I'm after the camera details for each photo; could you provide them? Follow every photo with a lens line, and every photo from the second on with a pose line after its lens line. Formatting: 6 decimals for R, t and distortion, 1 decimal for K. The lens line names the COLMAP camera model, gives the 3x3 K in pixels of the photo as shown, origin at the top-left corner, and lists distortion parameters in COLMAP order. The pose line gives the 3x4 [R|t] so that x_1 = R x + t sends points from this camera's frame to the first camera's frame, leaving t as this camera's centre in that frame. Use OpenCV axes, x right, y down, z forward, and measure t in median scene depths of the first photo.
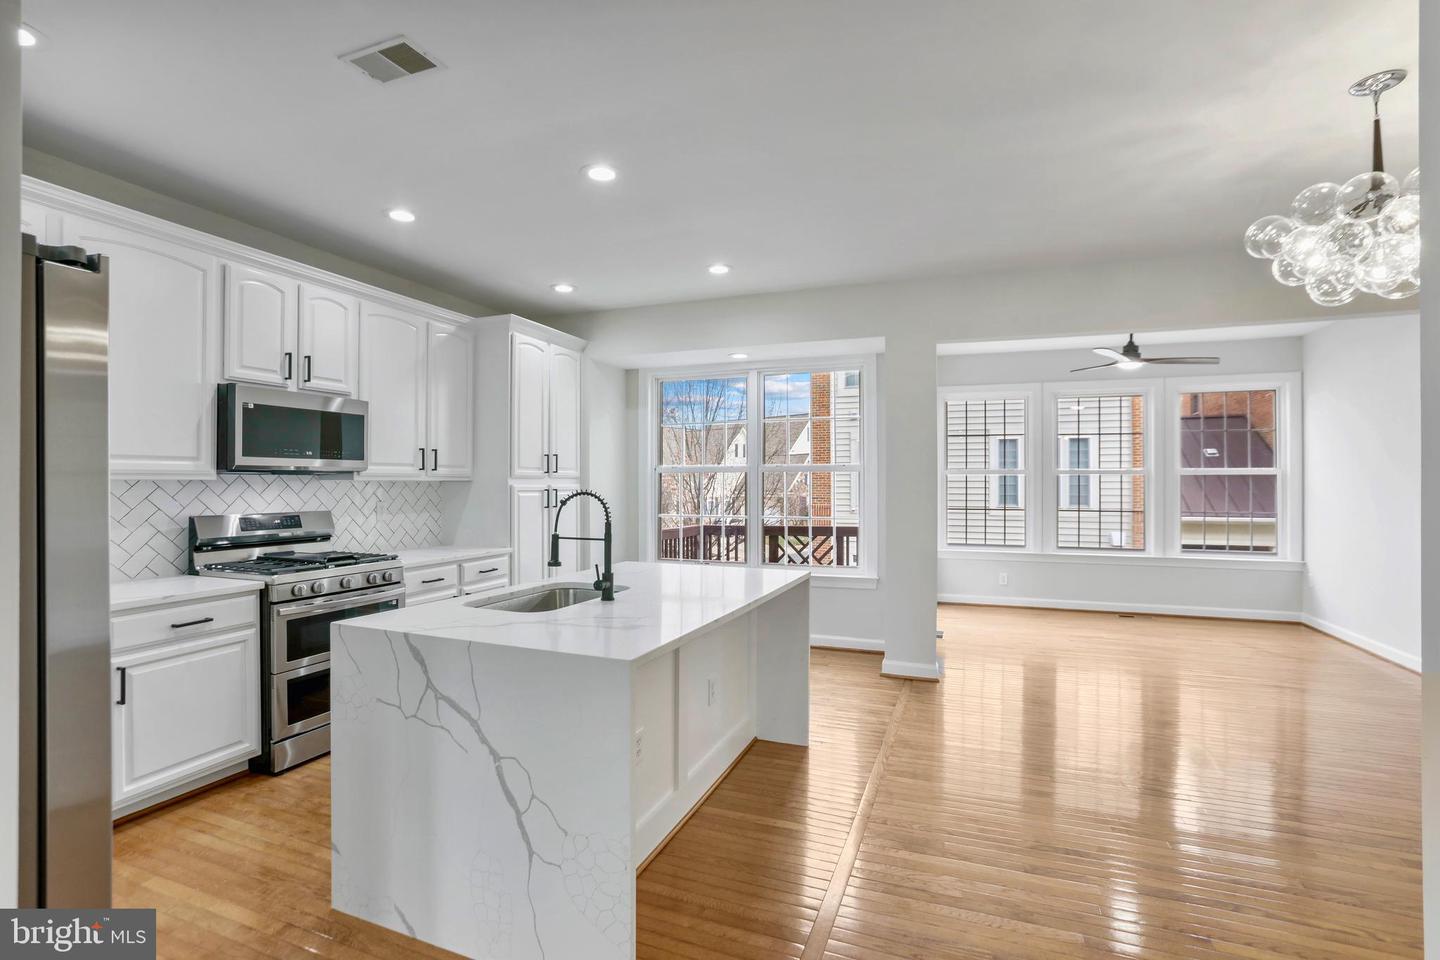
lens RADIAL K [[662.8, 0, 720.3], [0, 662.8, 471.0], [0, 0, 1]] dist [-0.036671, 0.002138]
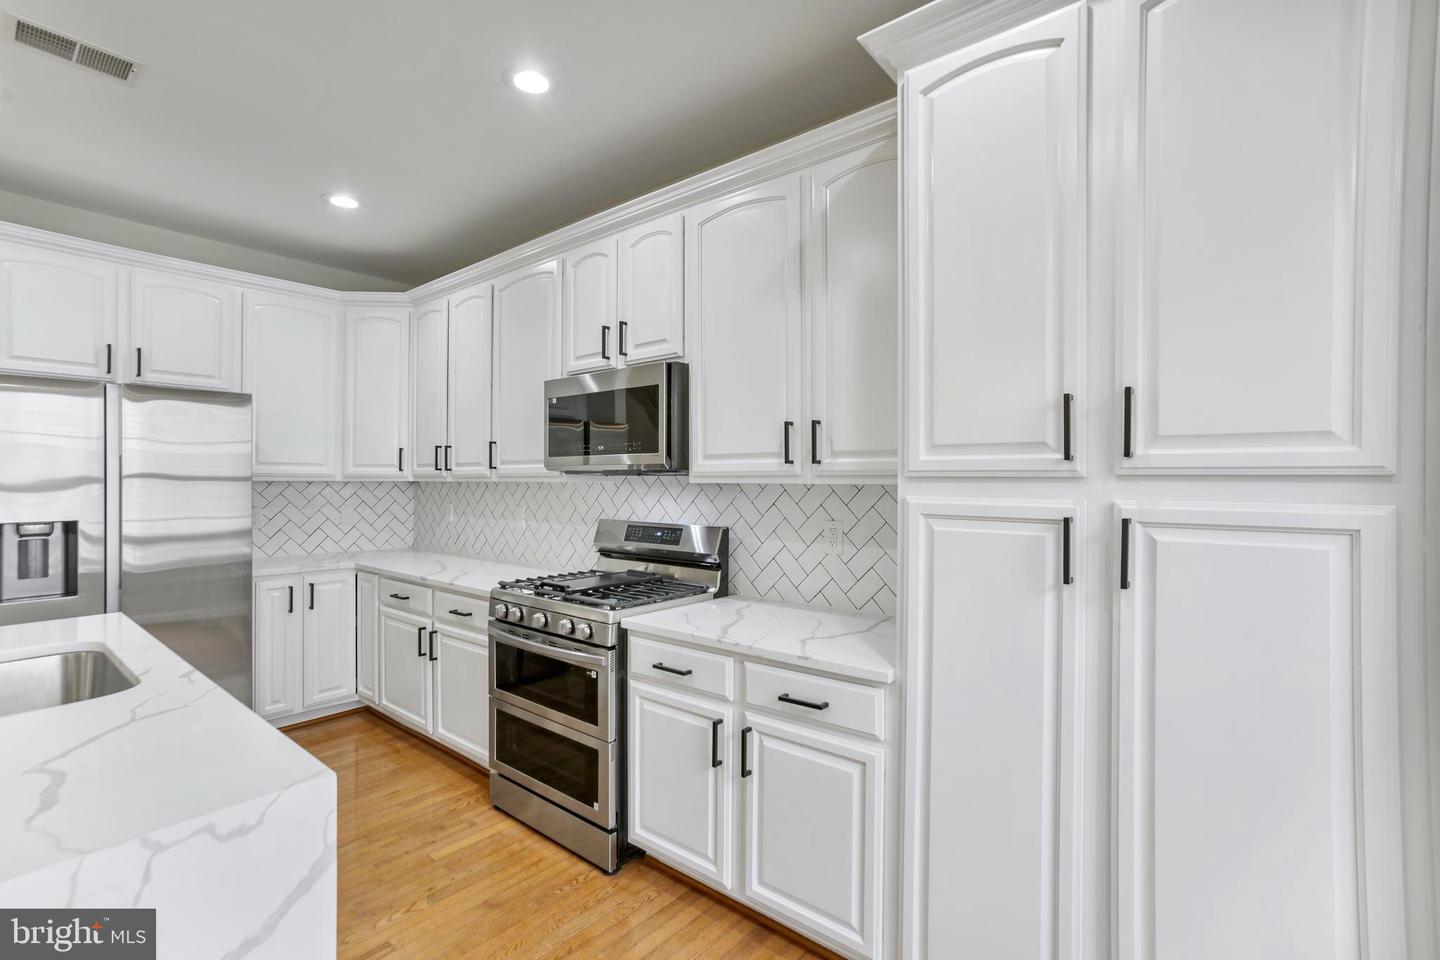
lens RADIAL K [[662.8, 0, 711.6], [0, 662.8, 477.1], [0, 0, 1]] dist [-0.036671, 0.002138]
pose [[-0.325317, -0.014541, -0.945493, 0.060651], [0.003480, 0.999857, -0.016574, 0.017445], [0.945598, -0.008682, -0.325220, 1.096603]]
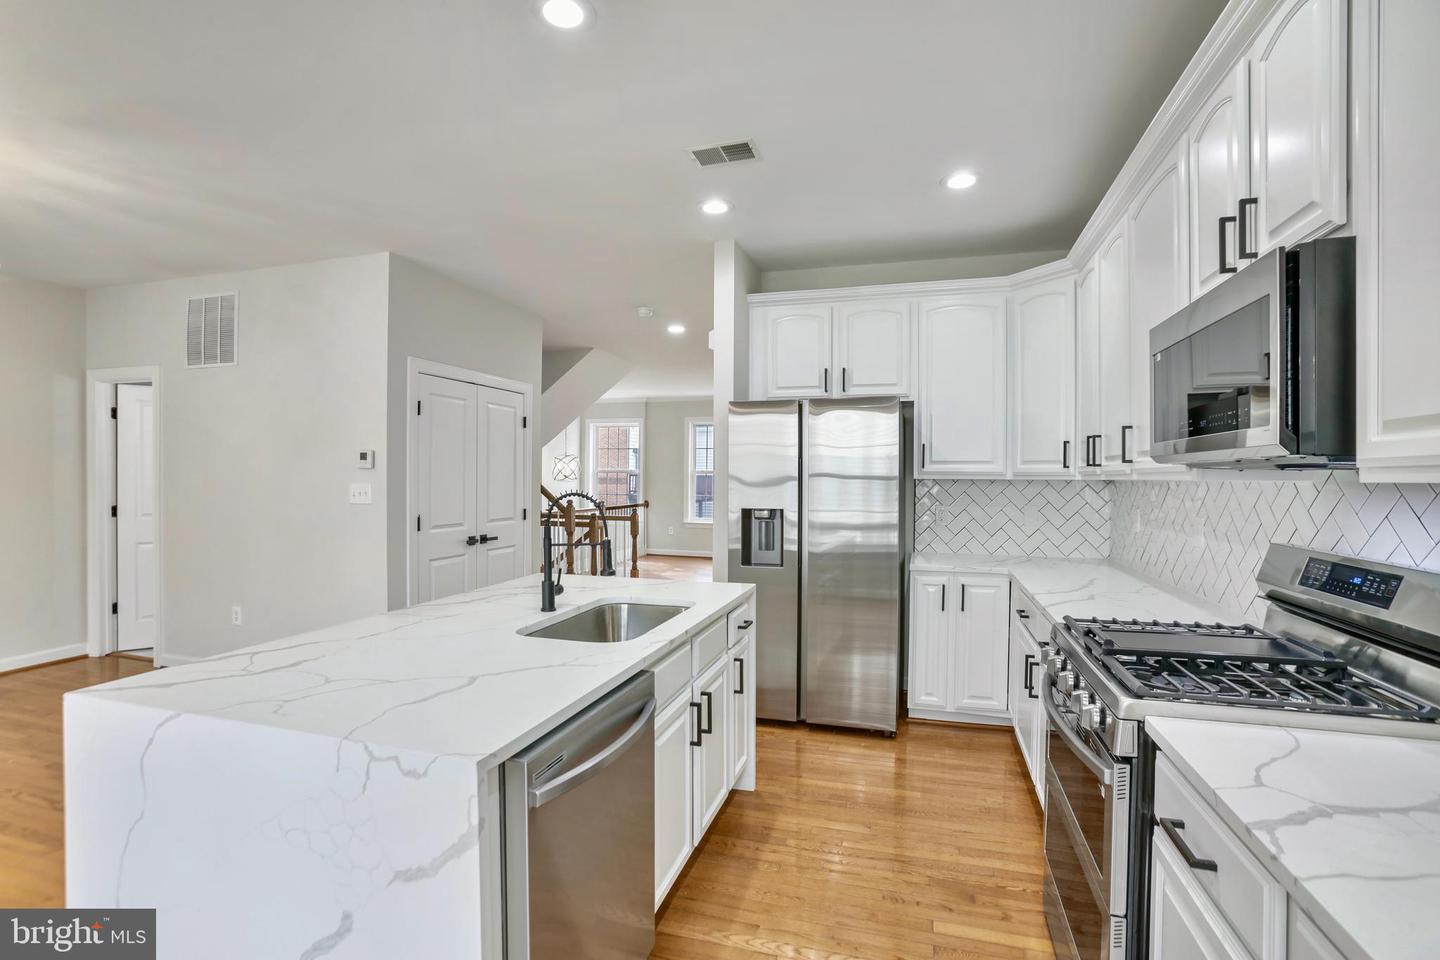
lens RADIAL K [[662.8, 0, 717.0], [0, 662.8, 486.1], [0, 0, 1]] dist [-0.036671, 0.002138]
pose [[-0.997825, -0.010918, -0.065010, -0.198435], [-0.011087, 0.999936, 0.002242, 0.016876], [0.064981, 0.002958, -0.997882, 1.140990]]
